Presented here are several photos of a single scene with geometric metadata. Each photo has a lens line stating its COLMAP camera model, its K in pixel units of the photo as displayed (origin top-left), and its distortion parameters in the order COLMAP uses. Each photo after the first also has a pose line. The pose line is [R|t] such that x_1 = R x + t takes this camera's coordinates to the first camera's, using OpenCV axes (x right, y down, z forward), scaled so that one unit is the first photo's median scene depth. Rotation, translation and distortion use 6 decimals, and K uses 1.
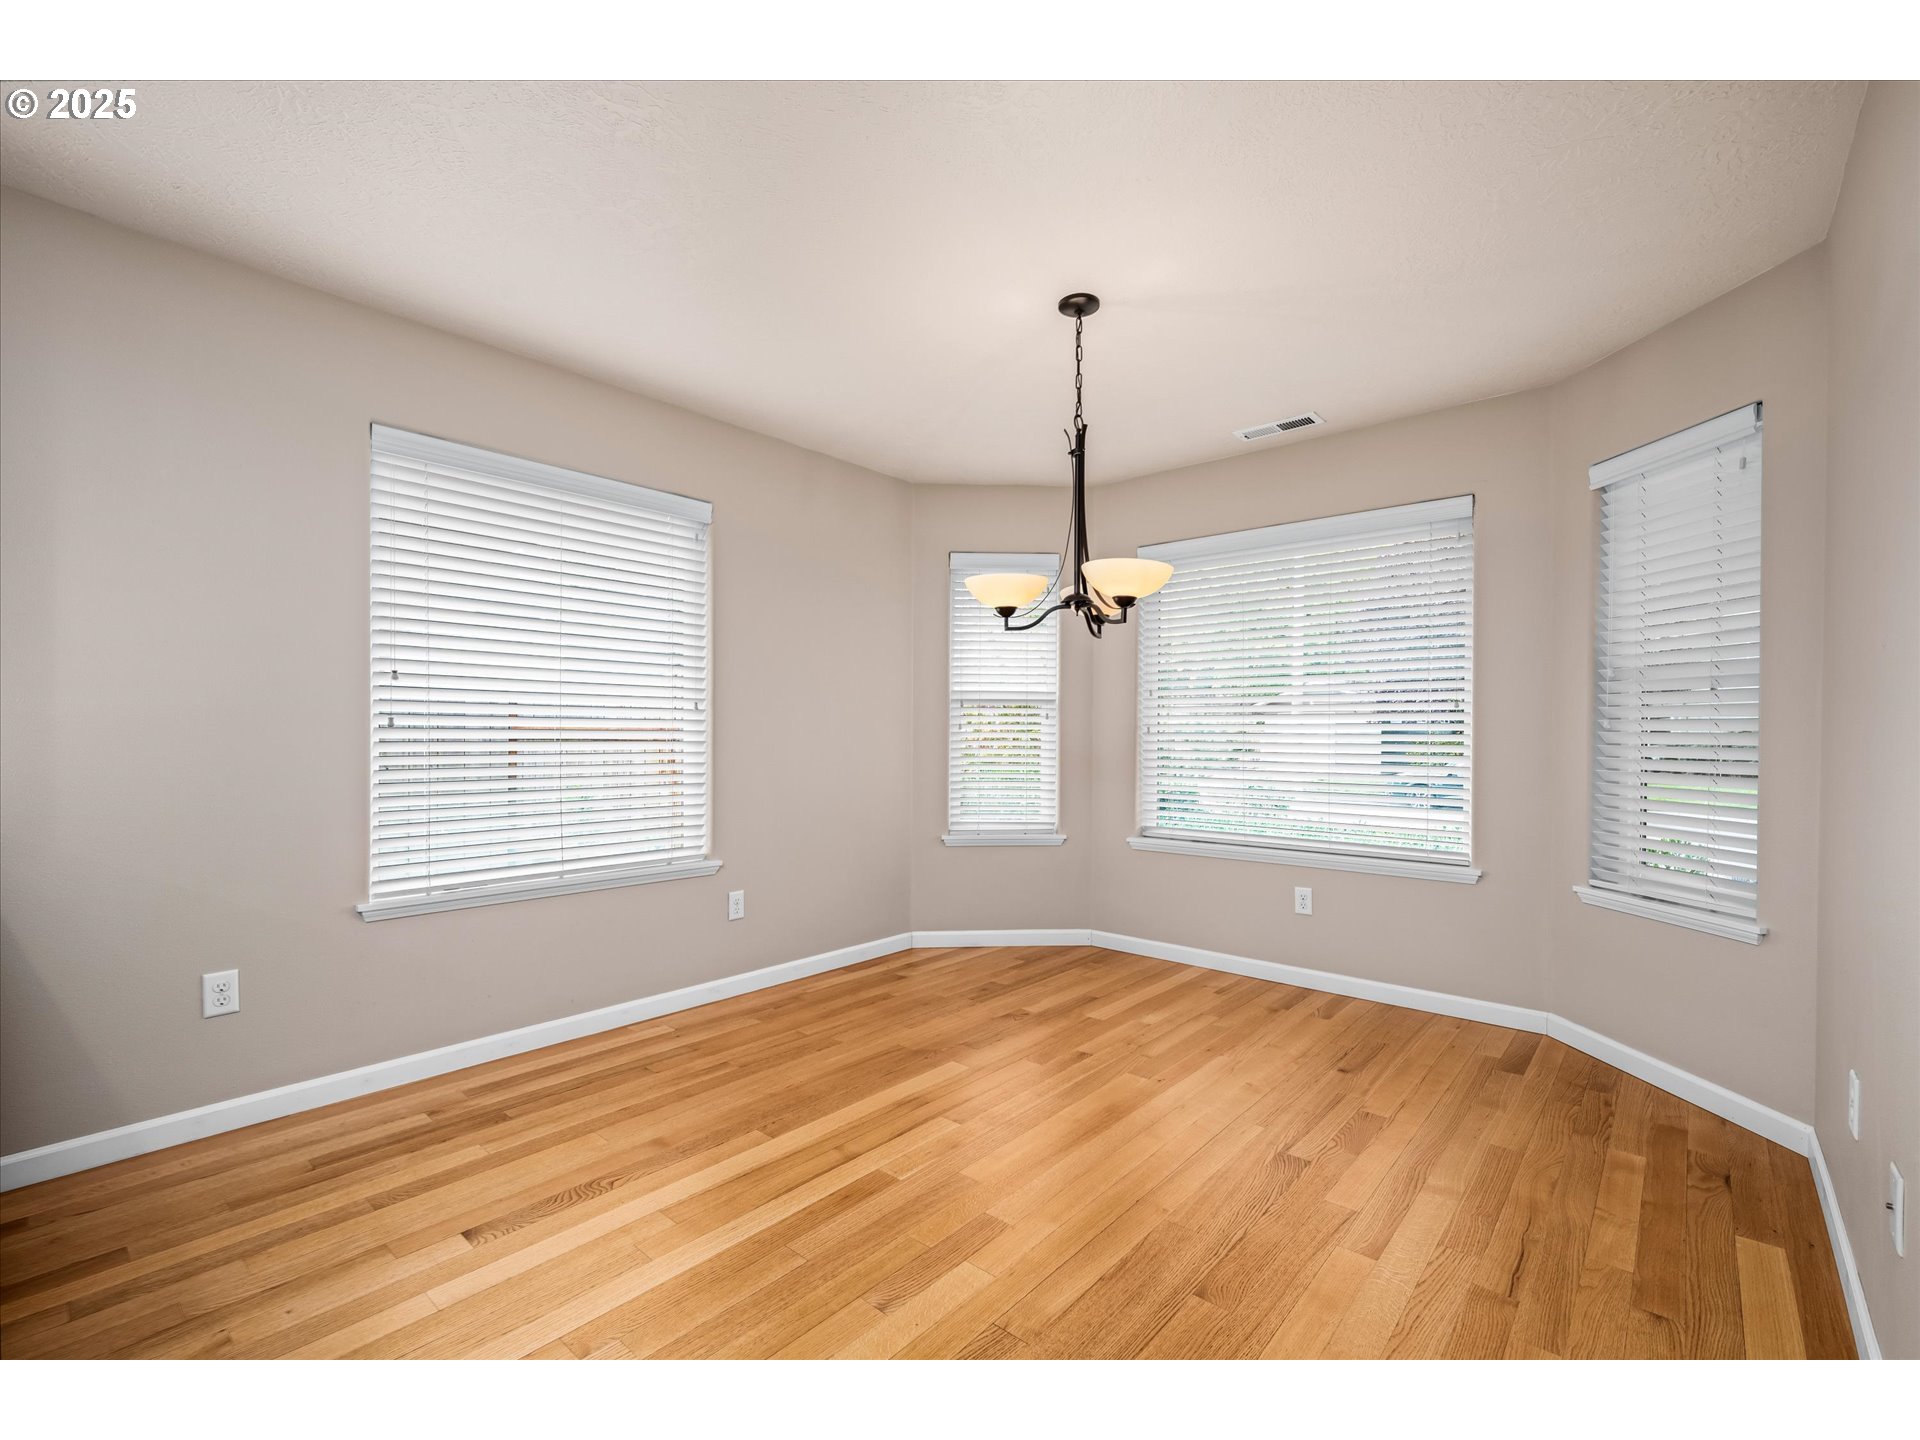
lens RADIAL K [[835.9, 0, 958.0], [0, 835.9, 733.0], [0, 0, 1]] dist [-0.002213, -0.000289]
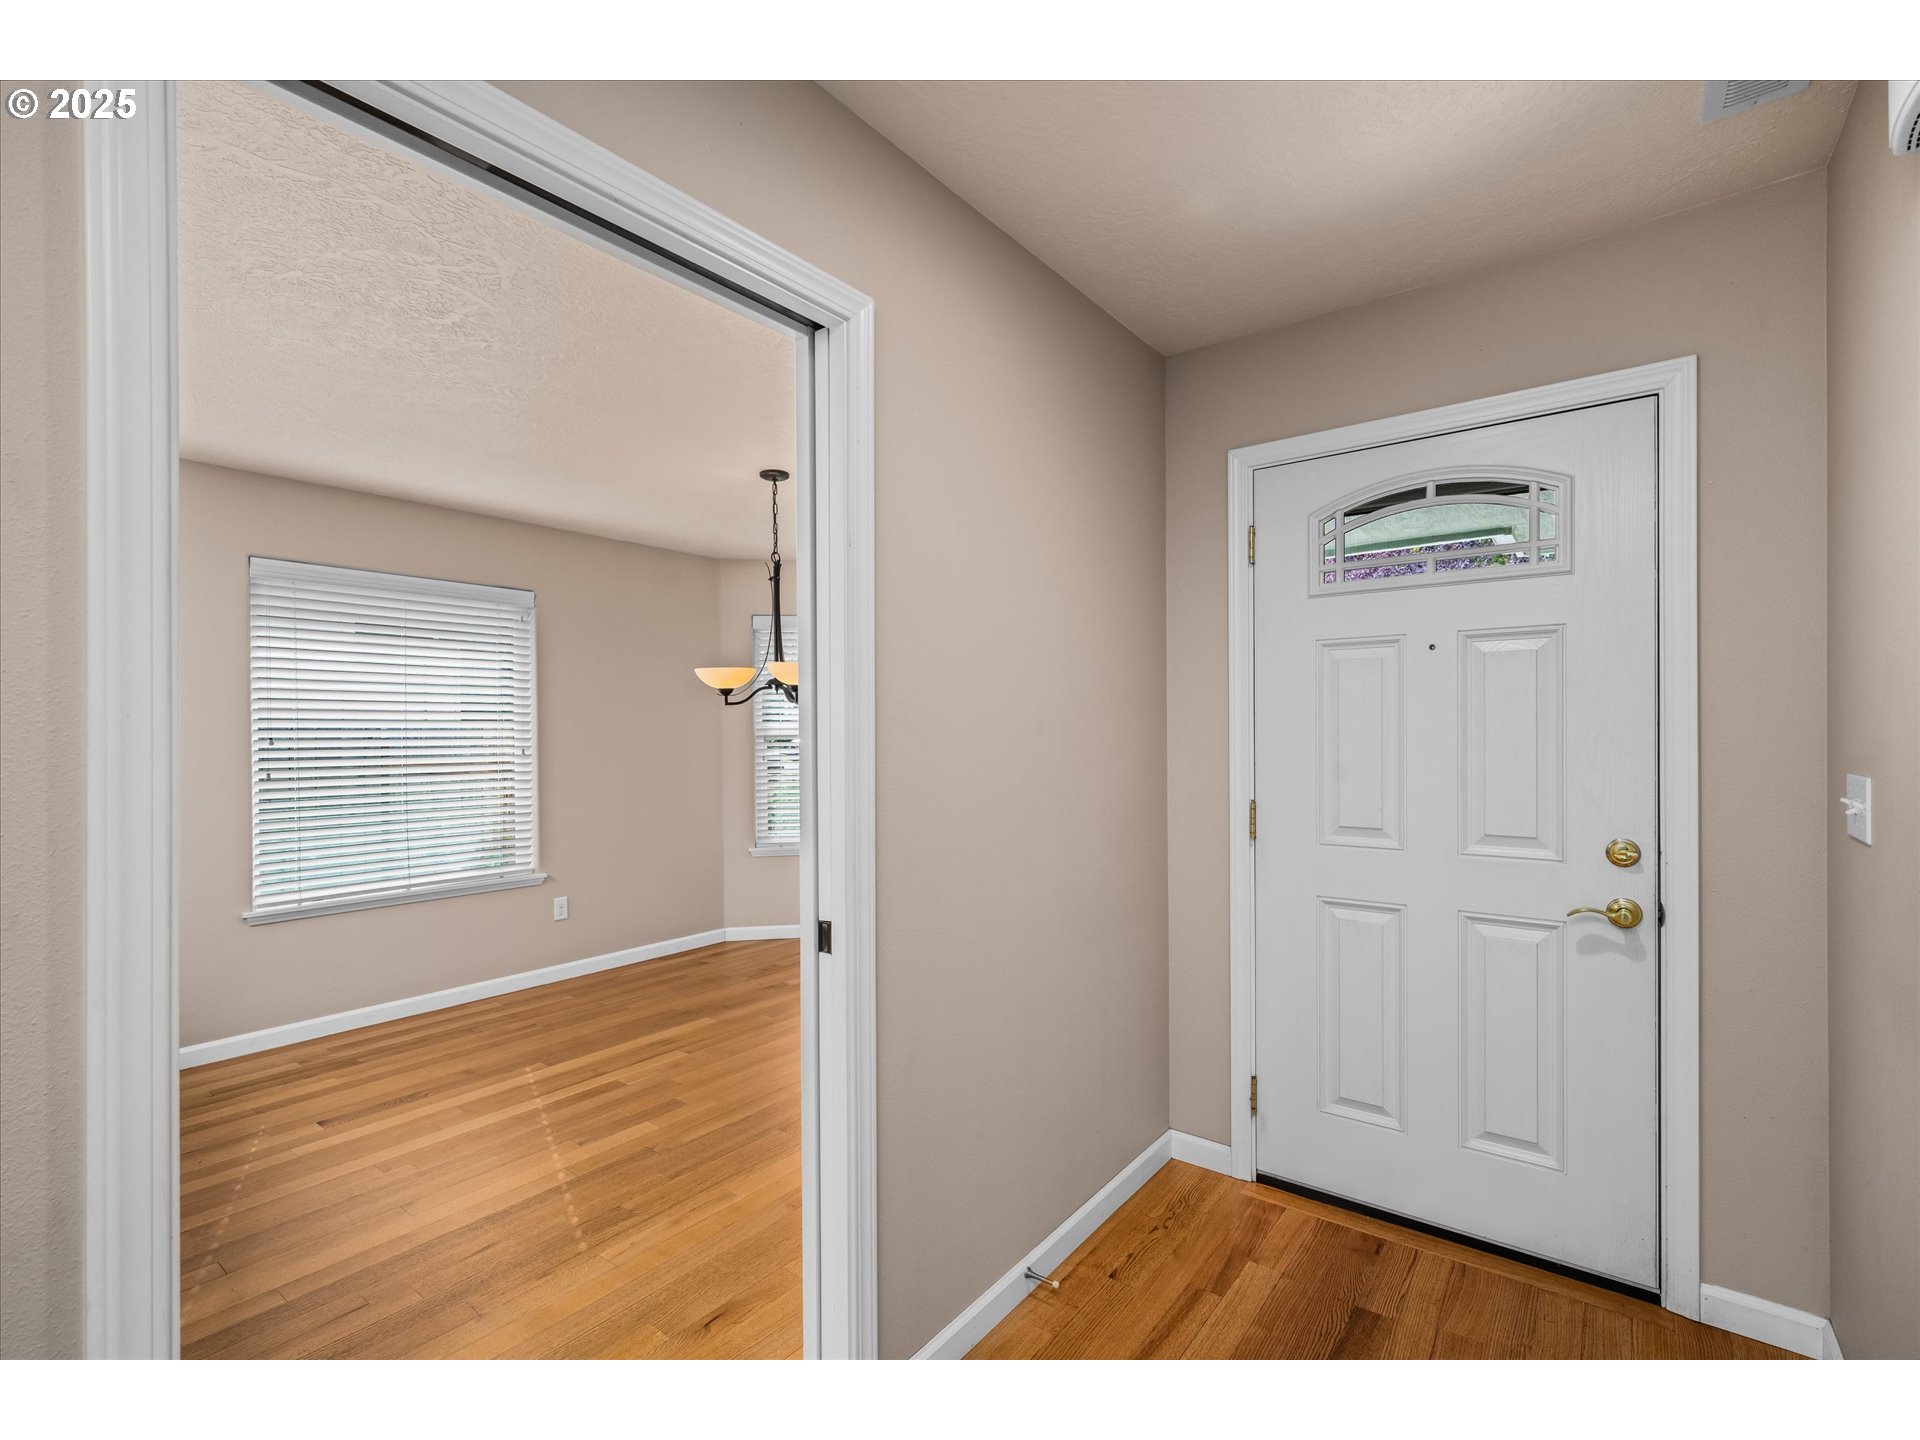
lens RADIAL K [[866.7, 0, 957.1], [0, 866.7, 730.1], [0, 0, 1]] dist [0.000243, 0.000062]
pose [[0.997880, -0.014038, 0.063555, 0.327017], [0.014332, 0.999889, -0.004176, -0.063540], [-0.063489, 0.005078, 0.997970, -0.446440]]
